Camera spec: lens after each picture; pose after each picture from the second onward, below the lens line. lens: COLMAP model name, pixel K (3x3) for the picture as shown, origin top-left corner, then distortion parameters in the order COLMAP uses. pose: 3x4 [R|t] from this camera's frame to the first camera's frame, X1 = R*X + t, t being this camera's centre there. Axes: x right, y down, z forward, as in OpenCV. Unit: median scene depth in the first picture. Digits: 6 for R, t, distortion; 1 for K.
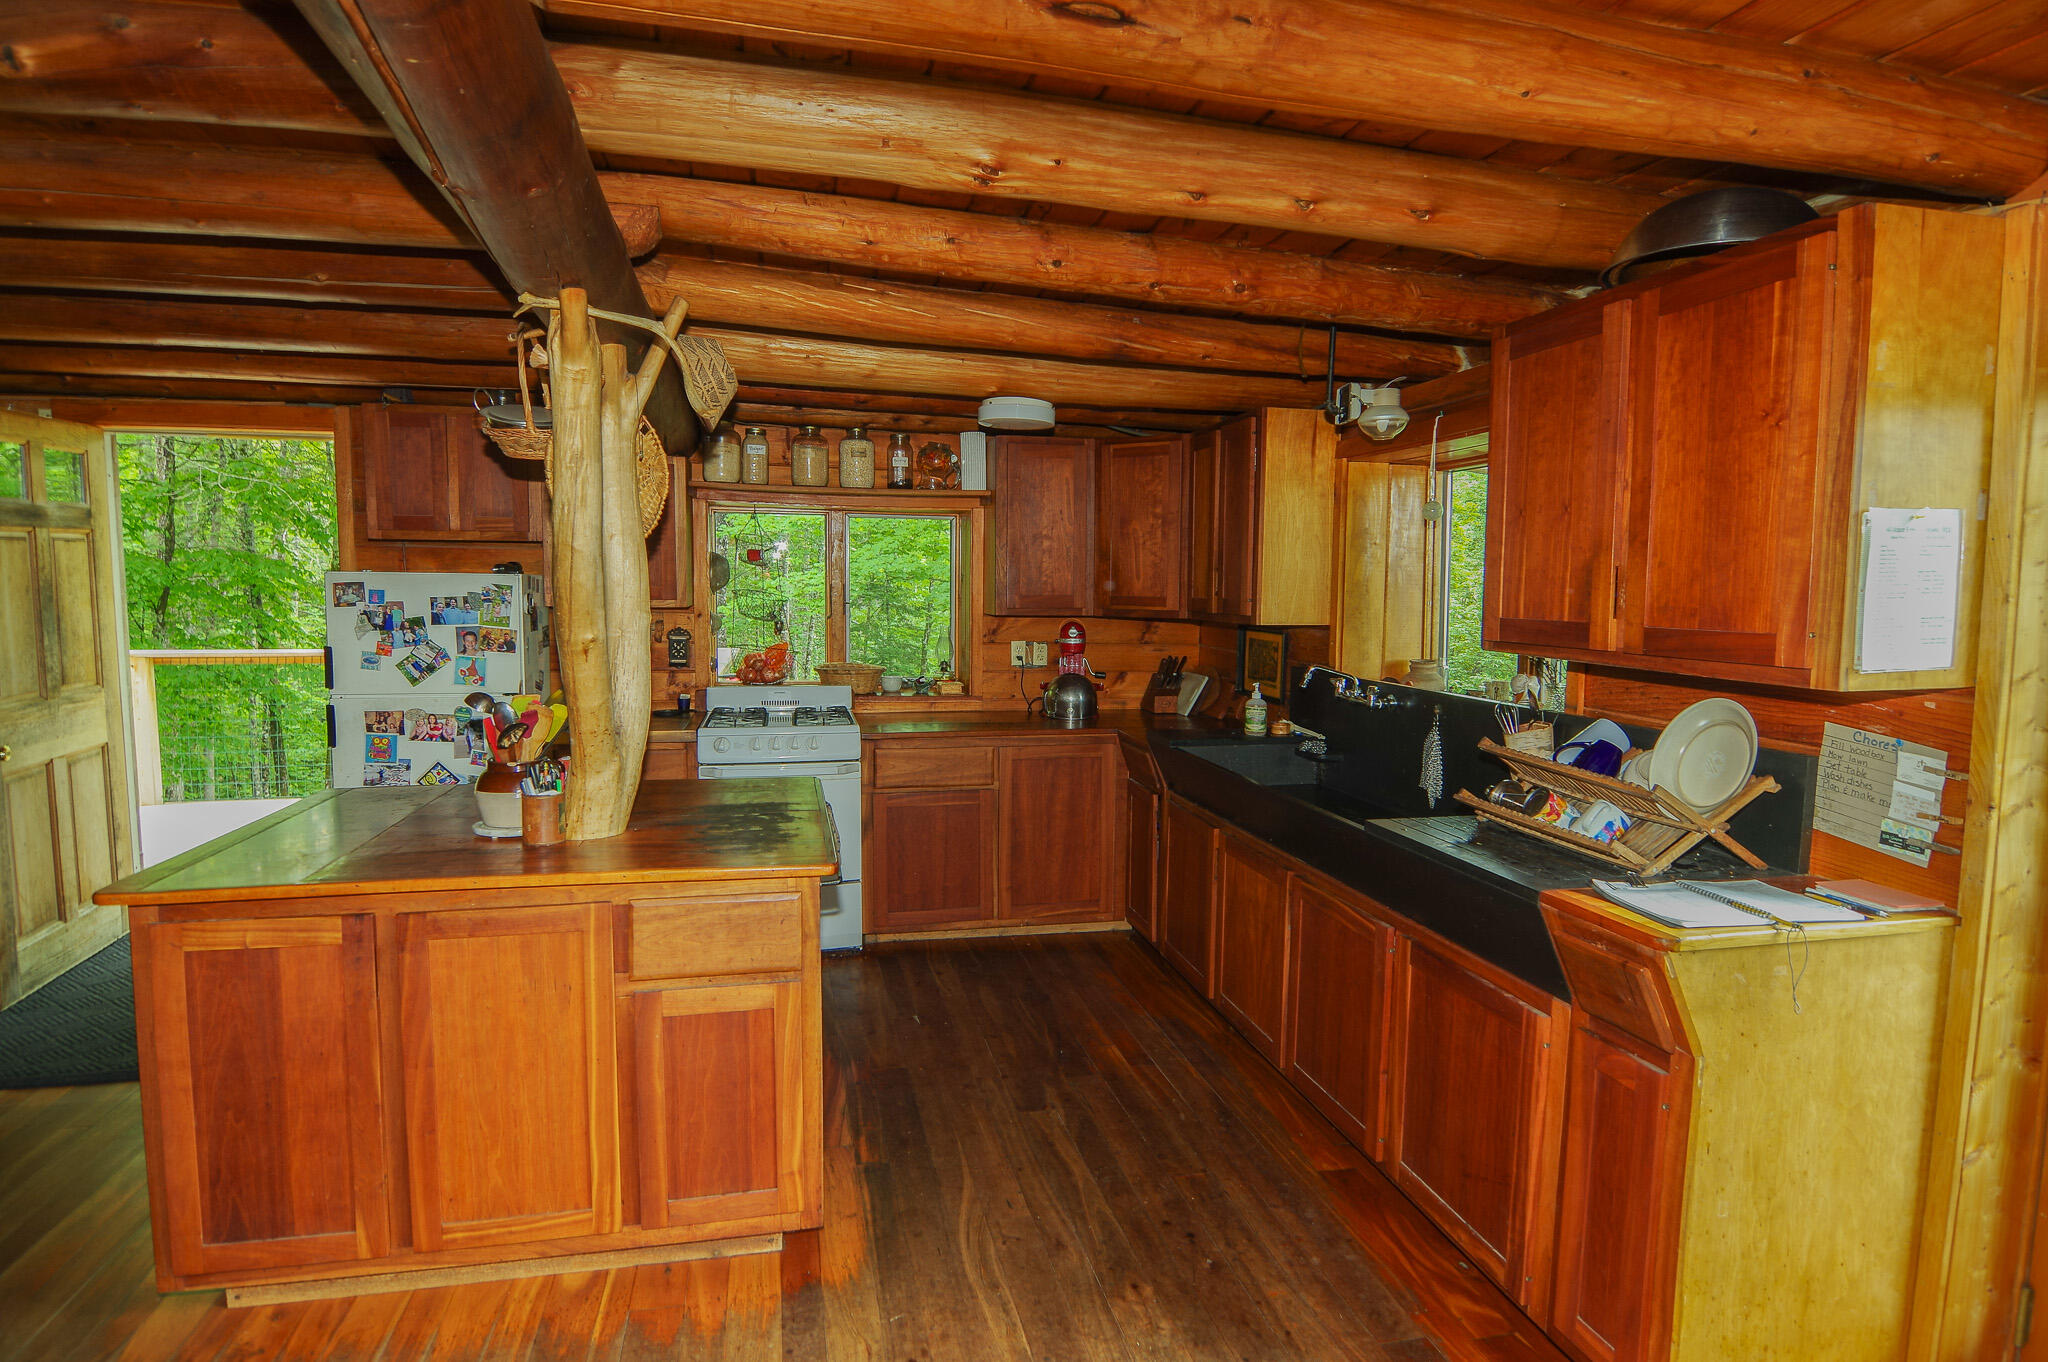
lens RADIAL K [[1095.0, 0, 1030.8], [0, 1095.0, 675.8], [0, 0, 1]] dist [-0.015315, -0.004720]
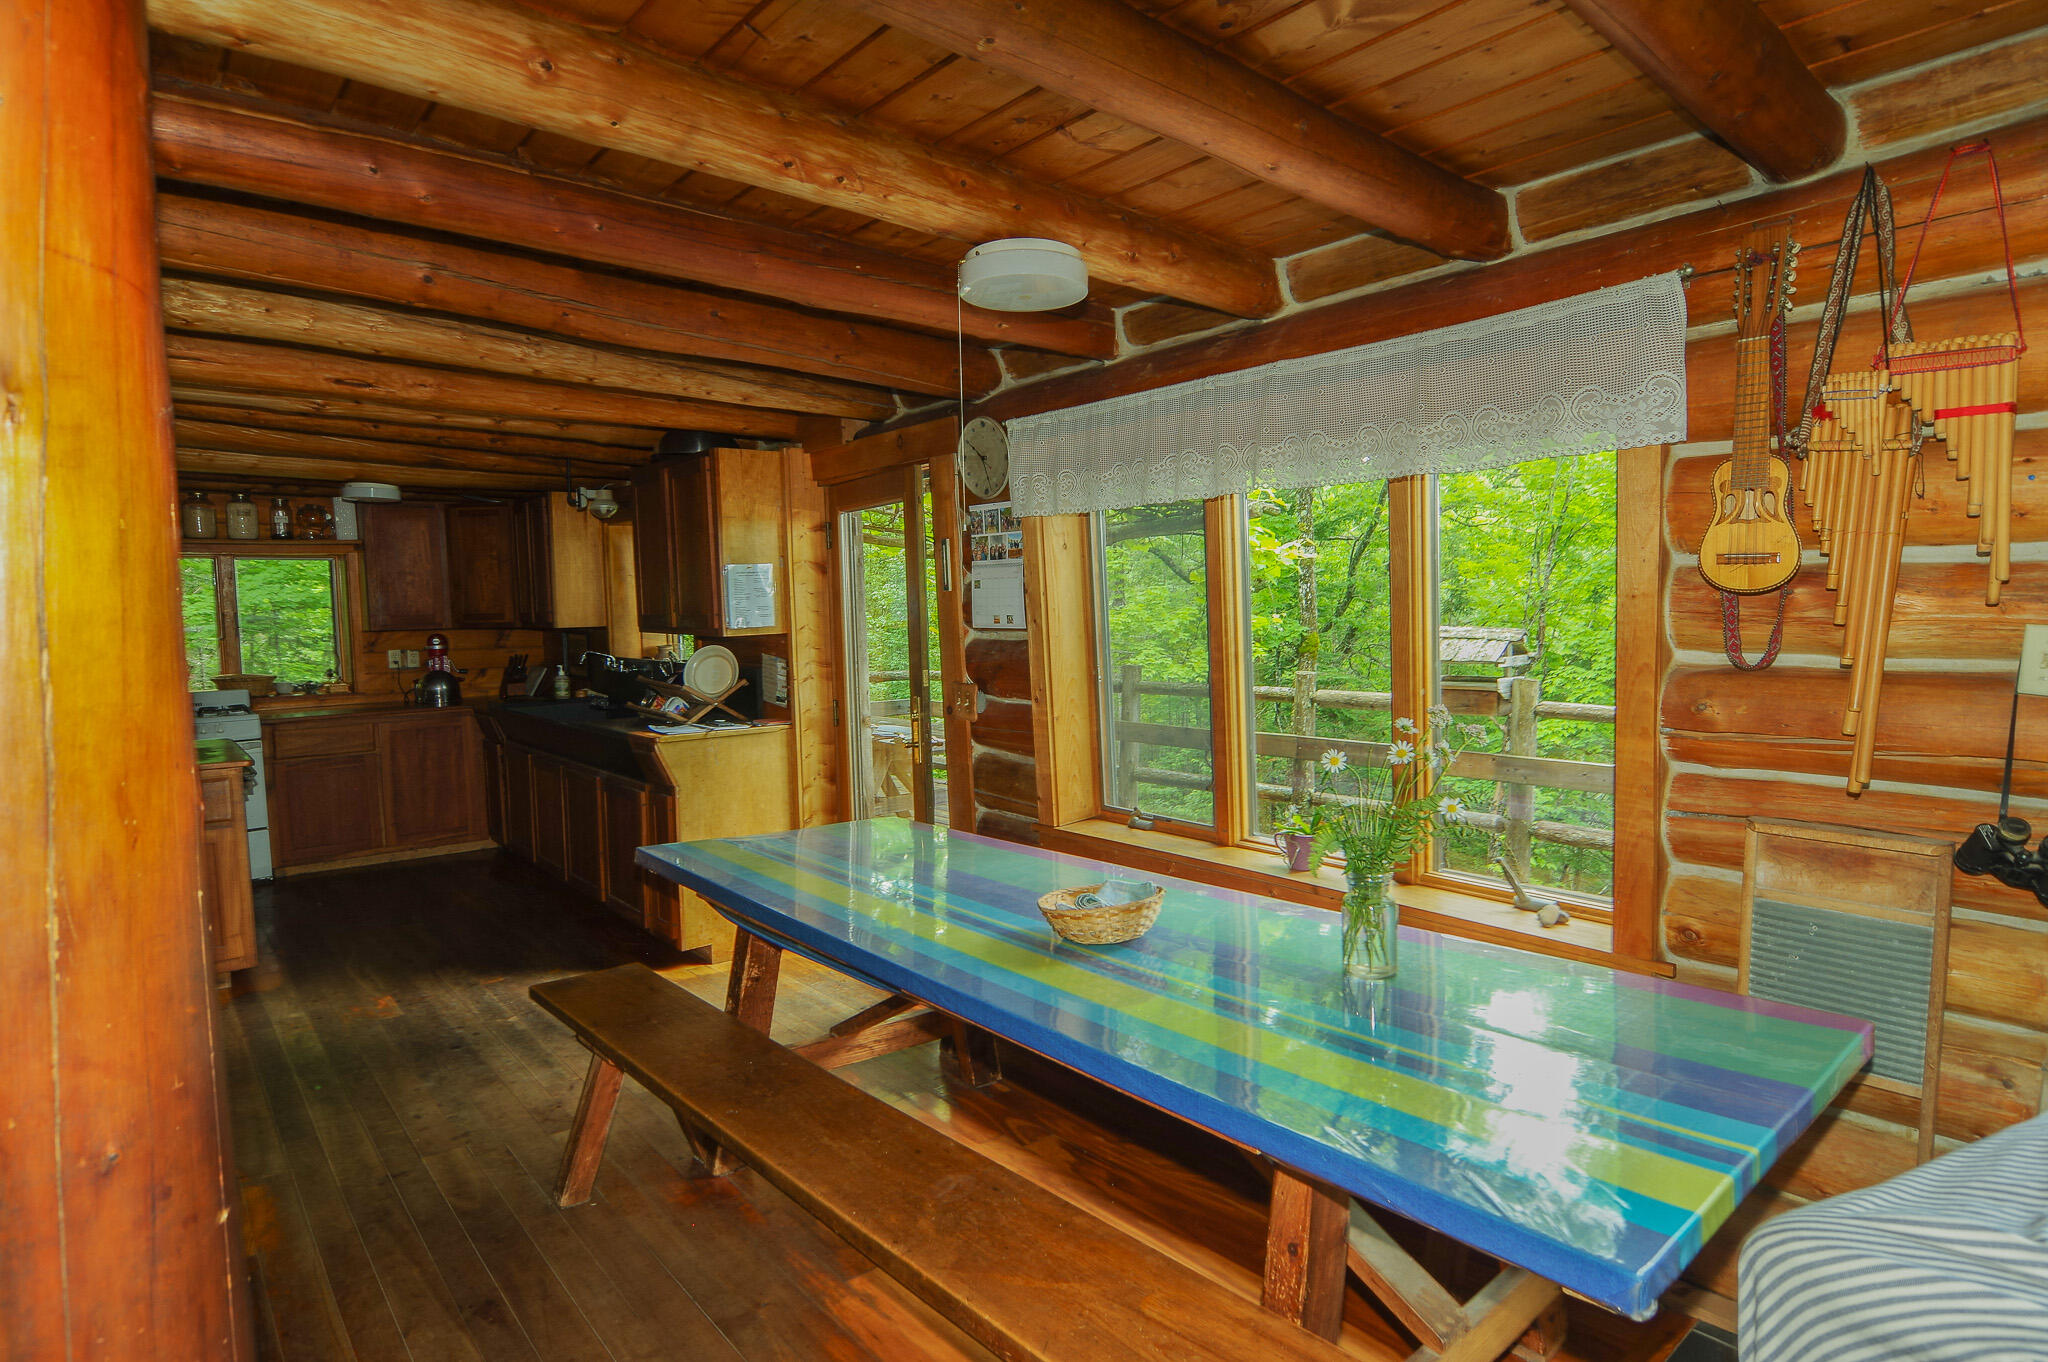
lens RADIAL K [[1095.0, 0, 1039.6], [0, 1095.0, 677.5], [0, 0, 1]] dist [-0.015315, -0.004720]
pose [[0.885599, -0.060272, 0.460524, 0.088788], [0.067330, 0.997730, 0.001103, 0.065544], [-0.459545, 0.030031, 0.887647, -0.669886]]
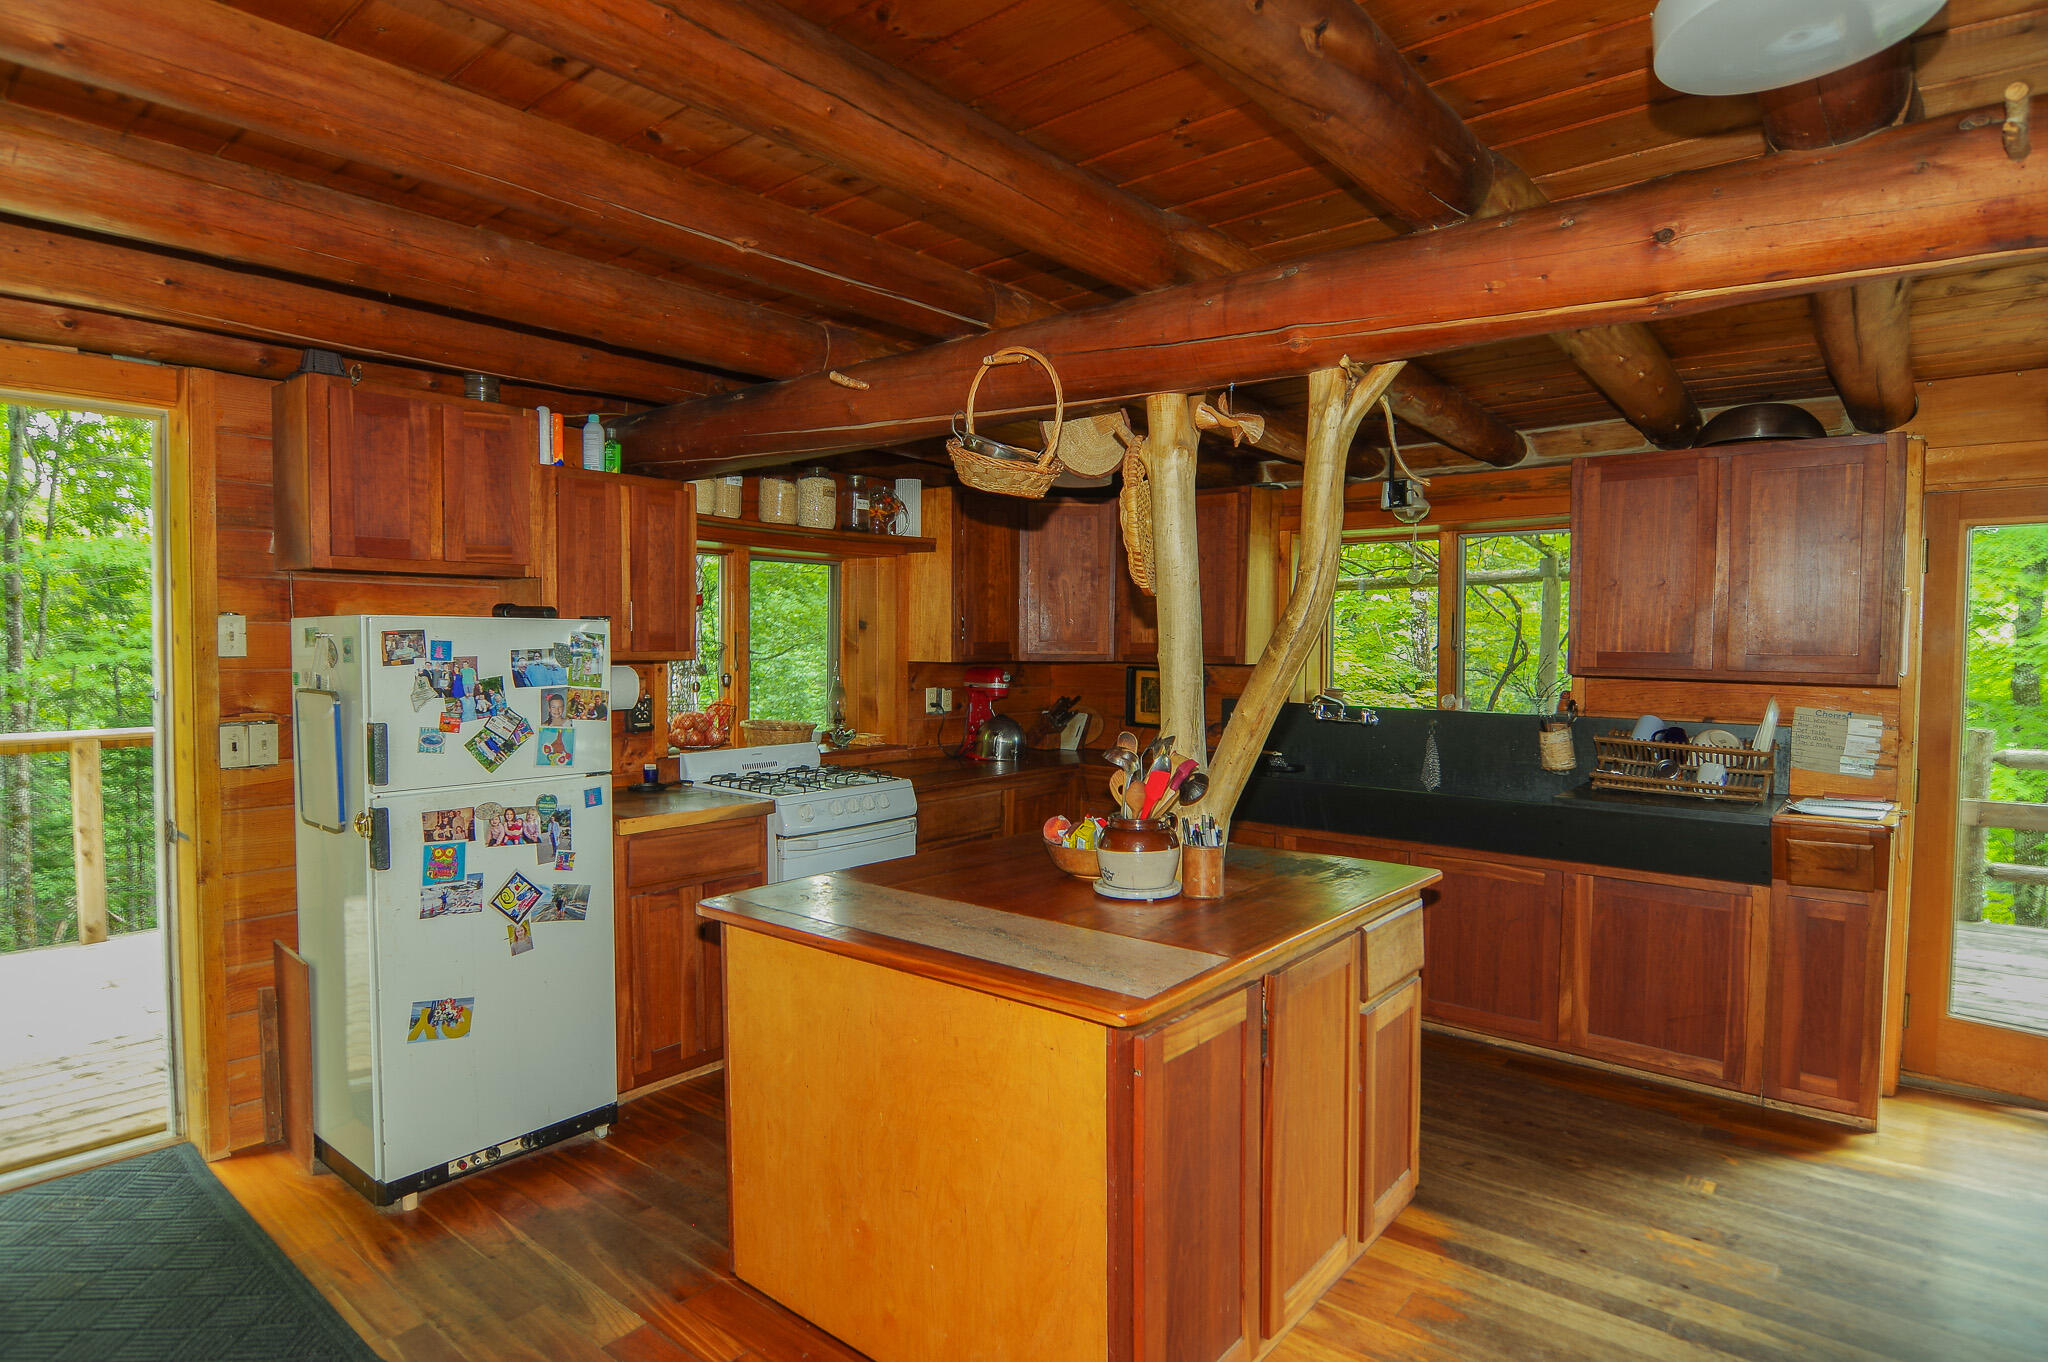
lens RADIAL K [[1095.0, 0, 1031.0], [0, 1095.0, 678.2], [0, 0, 1]] dist [-0.015315, -0.004720]
pose [[0.791159, -0.029480, 0.610900, -0.667873], [0.055212, 0.998202, -0.023334, -0.014846], [-0.609114, 0.052190, 0.791364, 0.180080]]
